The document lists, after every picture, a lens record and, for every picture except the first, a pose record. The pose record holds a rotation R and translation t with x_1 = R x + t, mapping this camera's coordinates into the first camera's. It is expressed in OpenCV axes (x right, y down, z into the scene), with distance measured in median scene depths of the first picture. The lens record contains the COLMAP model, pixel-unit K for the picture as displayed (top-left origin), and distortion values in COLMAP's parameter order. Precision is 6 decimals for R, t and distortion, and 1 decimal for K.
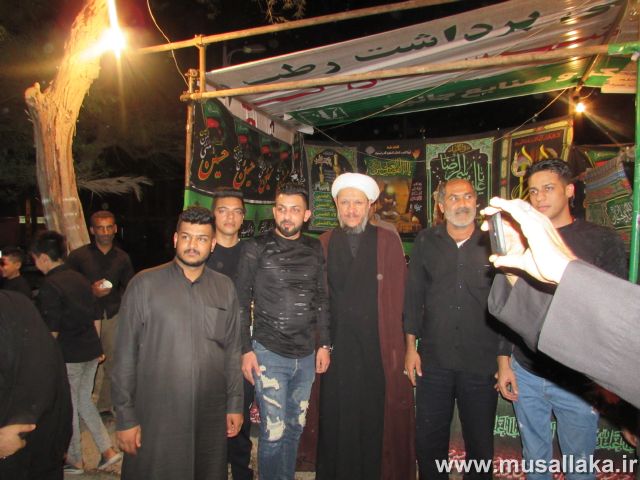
lens RADIAL K [[447.8, 0, 320.0], [0, 447.8, 240.0], [0, 0, 1]] dist [-0.003052, -0.029269]
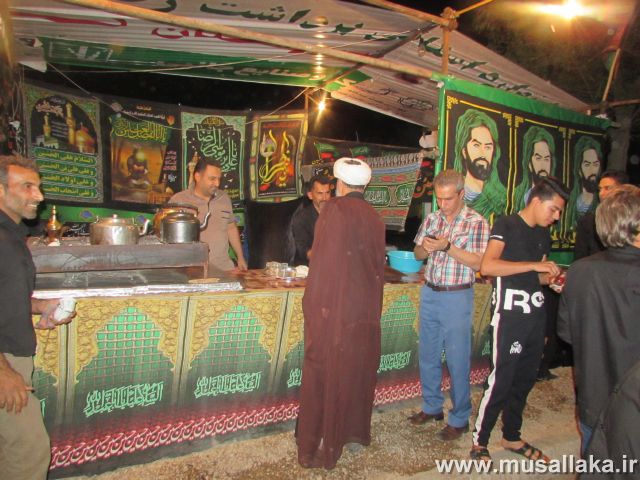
lens RADIAL K [[447.8, 0, 320.0], [0, 447.8, 240.0], [0, 0, 1]] dist [-0.003052, -0.029269]
pose [[0.668675, -0.031189, 0.742900, -0.280805], [-0.009131, 0.998700, 0.050146, 0.007917], [-0.743499, -0.040315, 0.667521, 0.137348]]
